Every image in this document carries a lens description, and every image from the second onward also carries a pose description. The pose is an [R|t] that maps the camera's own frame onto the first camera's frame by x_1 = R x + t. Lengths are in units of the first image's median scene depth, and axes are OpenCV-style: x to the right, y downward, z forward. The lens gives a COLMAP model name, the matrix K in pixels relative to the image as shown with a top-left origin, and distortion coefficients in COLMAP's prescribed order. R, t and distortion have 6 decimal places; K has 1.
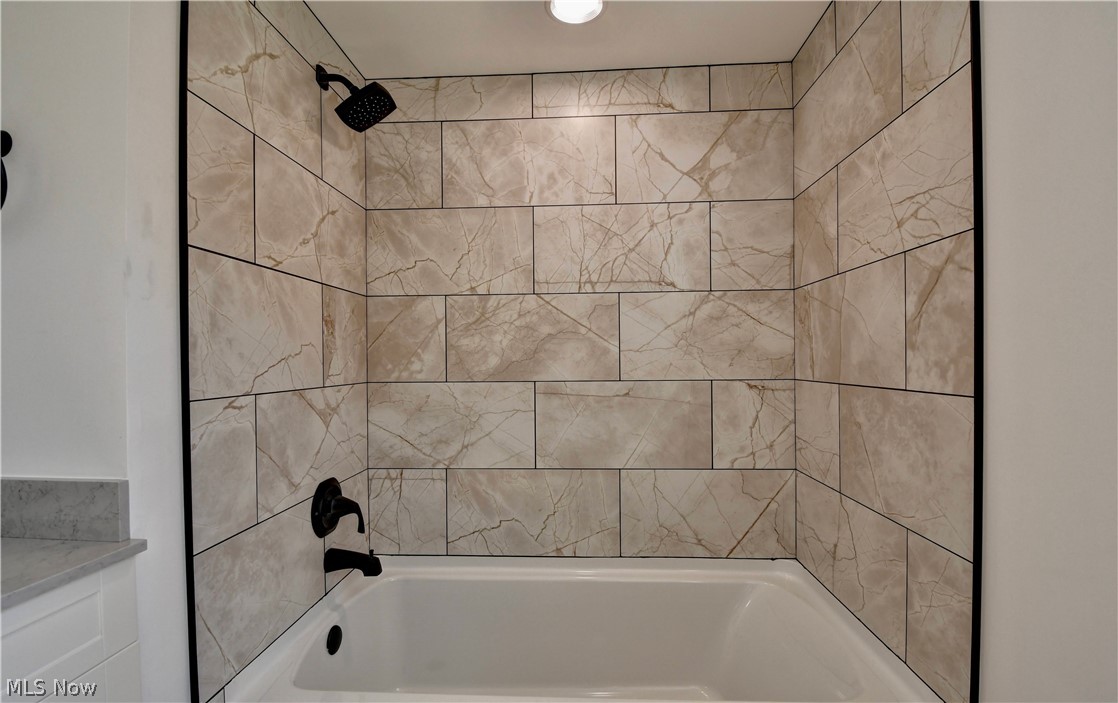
lens RADIAL K [[512.8, 0, 560.4], [0, 512.8, 365.7], [0, 0, 1]] dist [-0.000381, -0.000631]
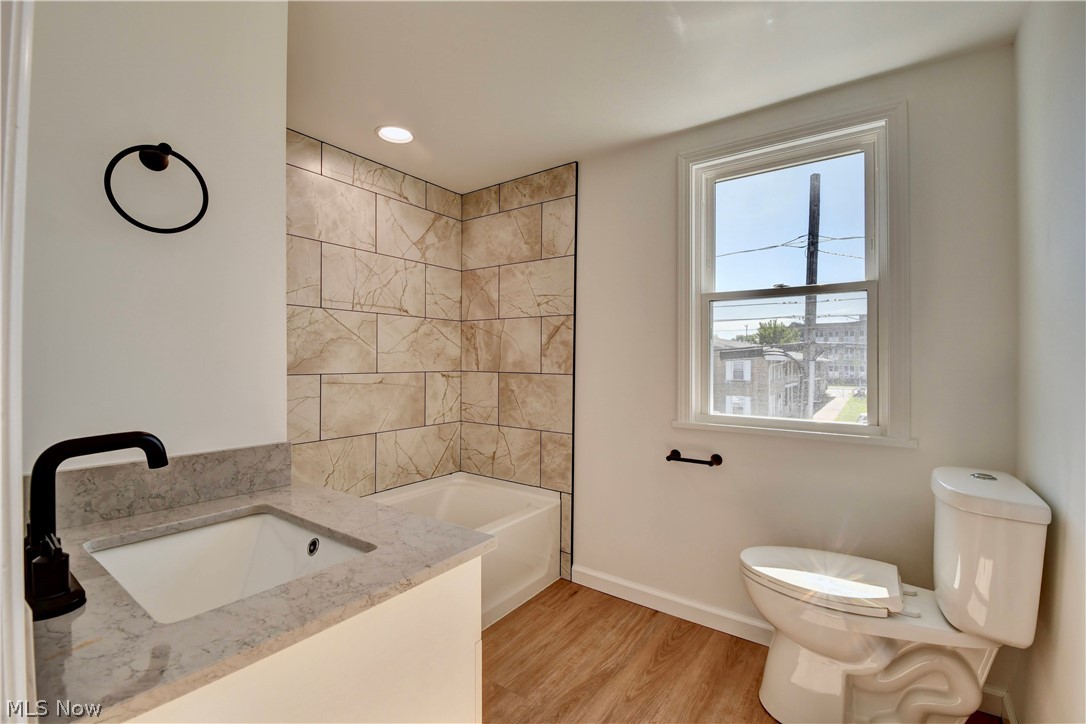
lens RADIAL K [[477.0, 0, 543.4], [0, 477.0, 358.0], [0, 0, 1]] dist [0.016086, -0.024209]
pose [[0.537034, 0.015507, 0.843418, -0.796735], [-0.003387, 0.999863, -0.016226, 0.007263], [-0.843554, 0.005858, 0.537013, -0.144404]]
